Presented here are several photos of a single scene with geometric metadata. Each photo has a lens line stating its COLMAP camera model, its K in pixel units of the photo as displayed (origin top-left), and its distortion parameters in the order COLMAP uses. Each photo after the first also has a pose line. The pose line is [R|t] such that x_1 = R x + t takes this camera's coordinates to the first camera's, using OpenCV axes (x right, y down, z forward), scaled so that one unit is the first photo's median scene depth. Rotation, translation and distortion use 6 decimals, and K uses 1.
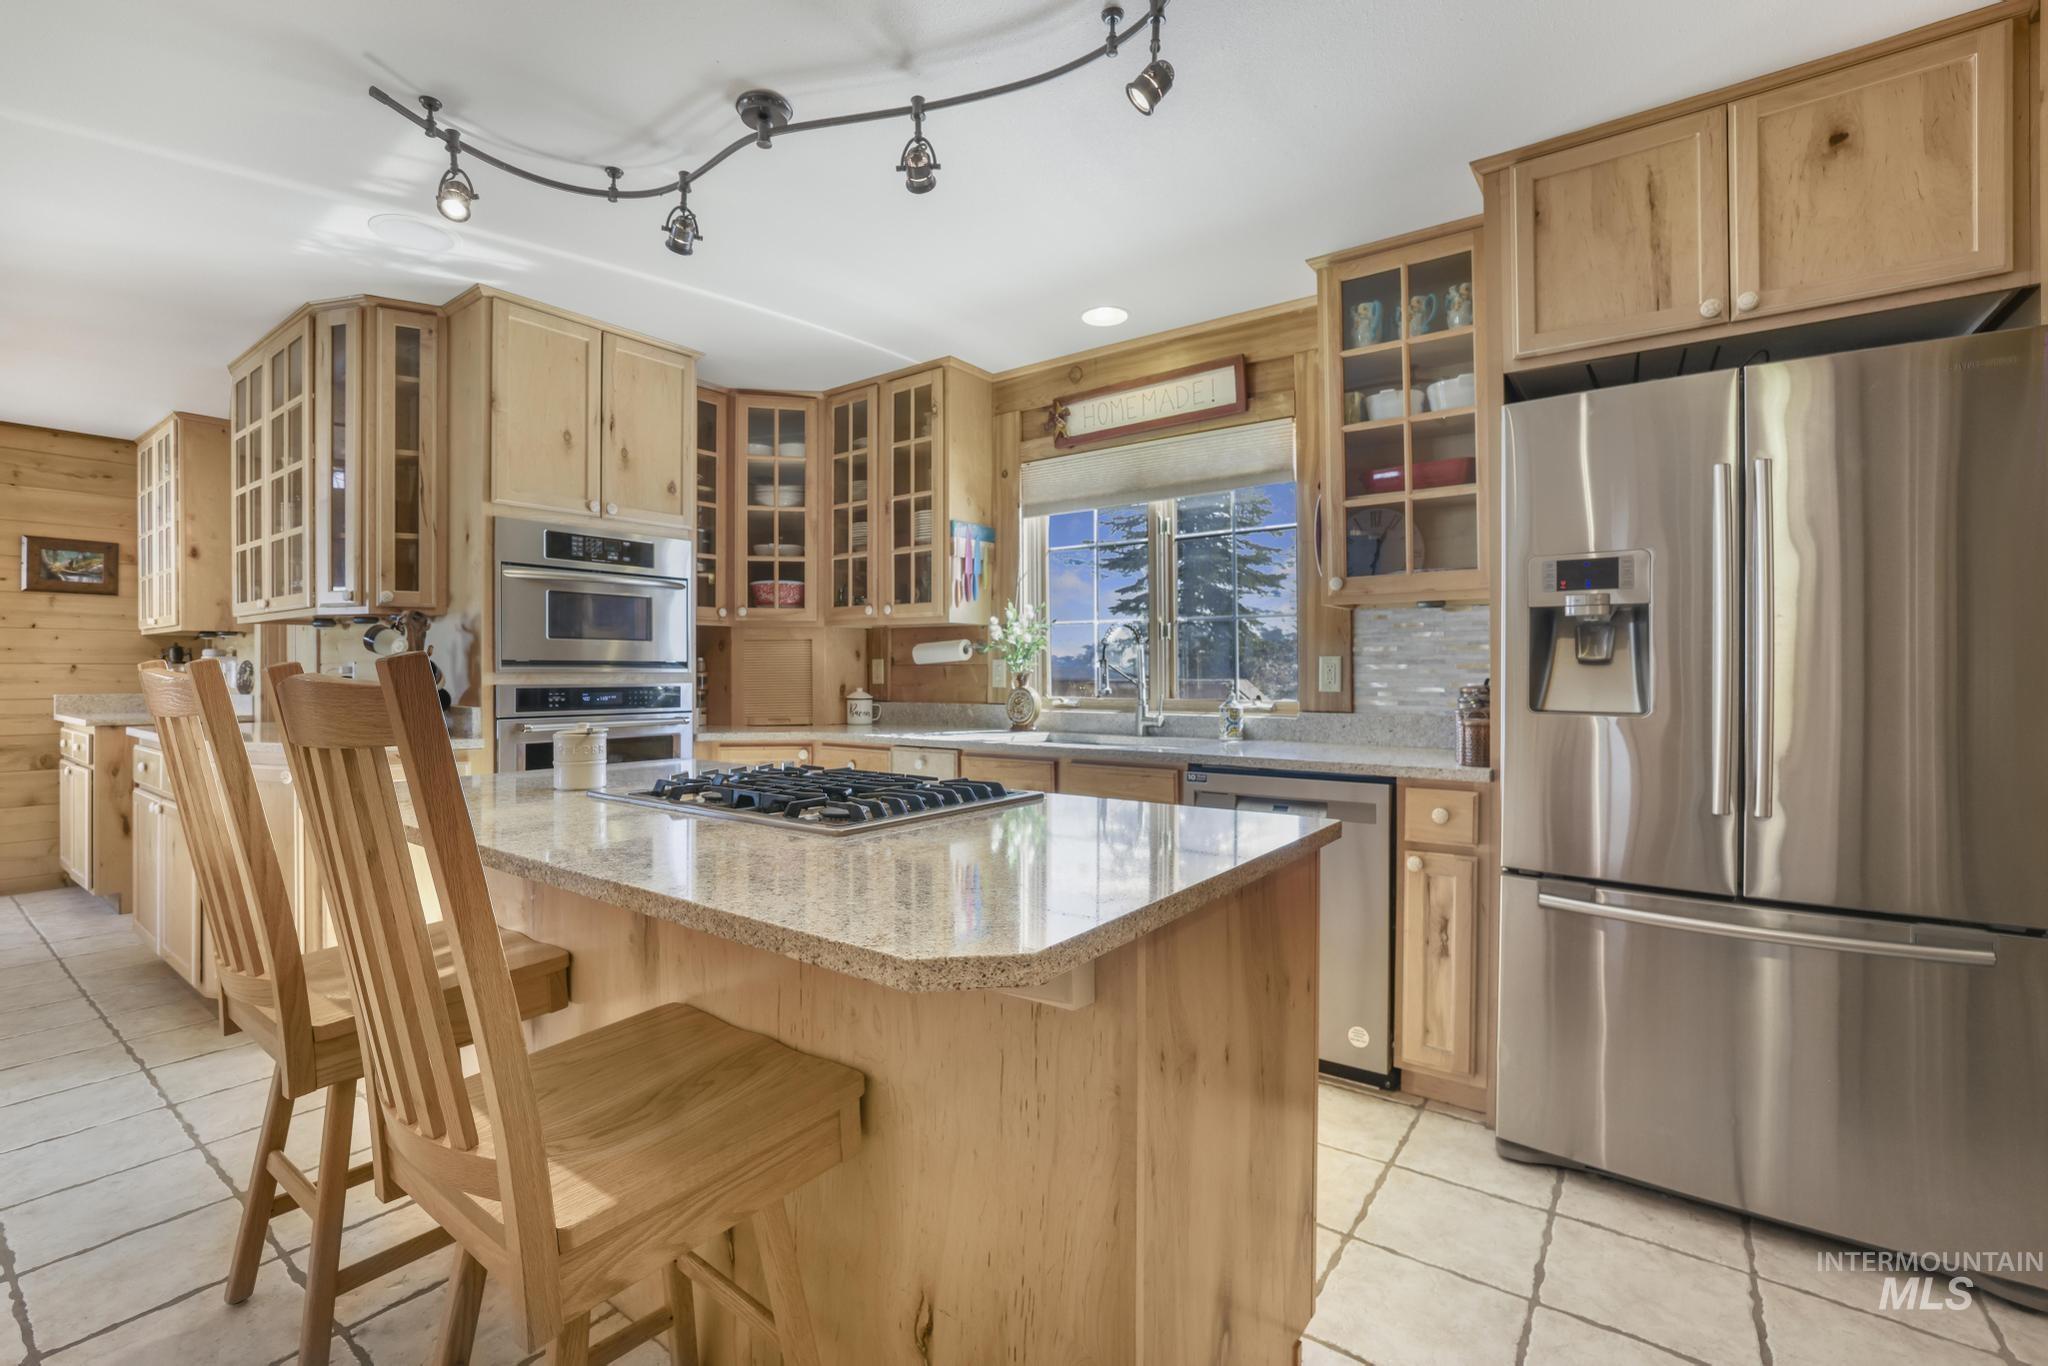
lens RADIAL K [[903.3, 0, 1022.3], [0, 903.3, 671.3], [0, 0, 1]] dist [-0.036479, 0.009261]
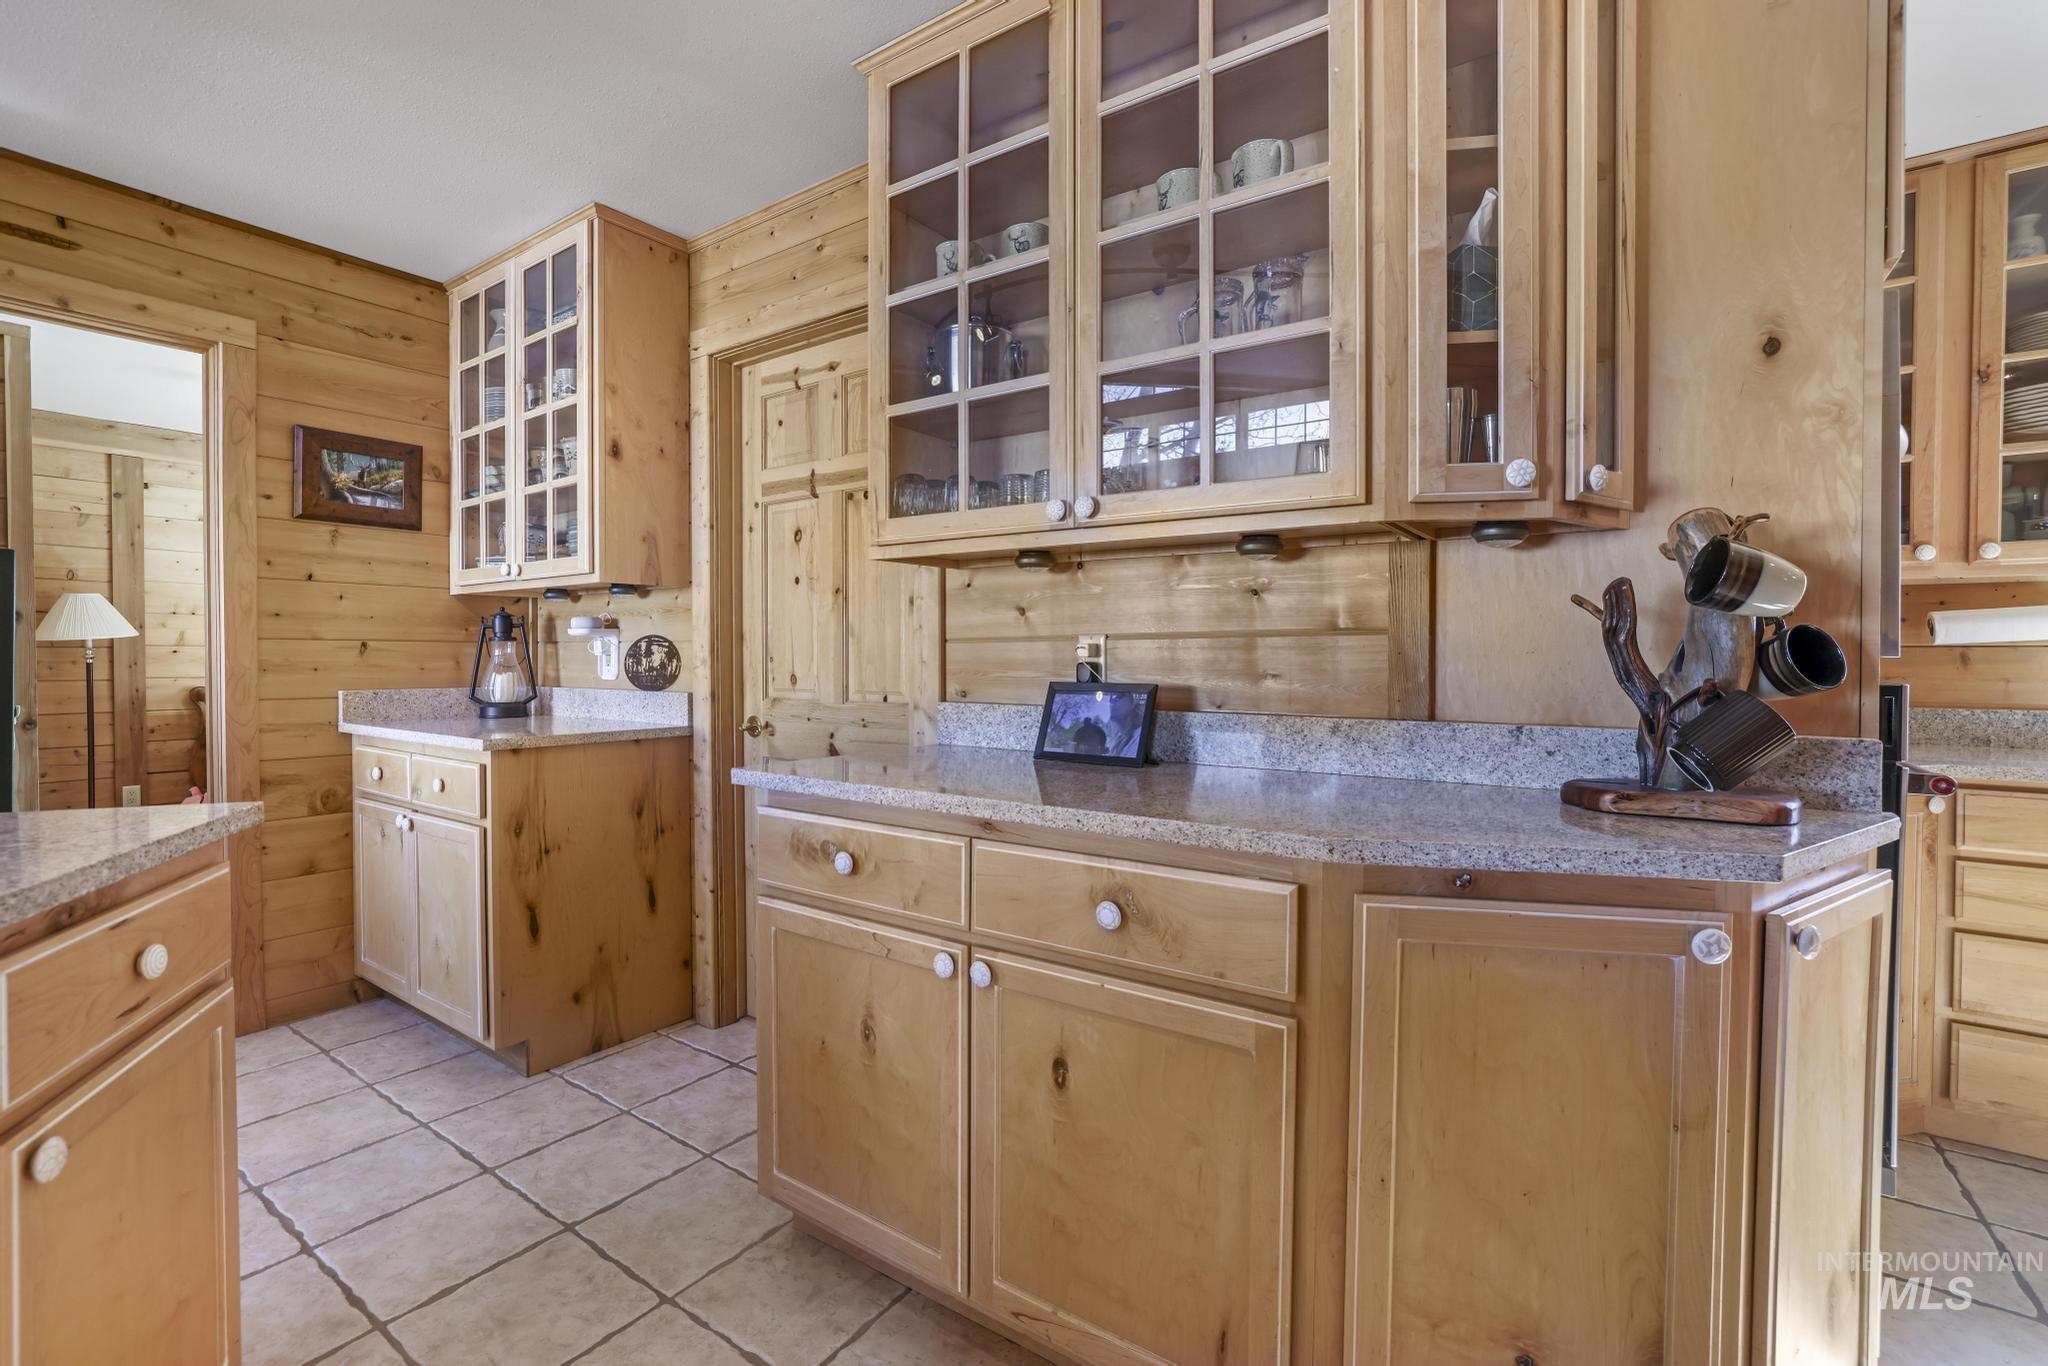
lens RADIAL K [[903.3, 0, 1005.5], [0, 903.3, 670.4], [0, 0, 1]] dist [-0.036479, 0.009261]
pose [[0.999745, 0.003191, 0.022369, -0.660278], [-0.003518, 0.999888, 0.014558, 0.002160], [-0.022320, -0.014633, 0.999644, 0.376128]]
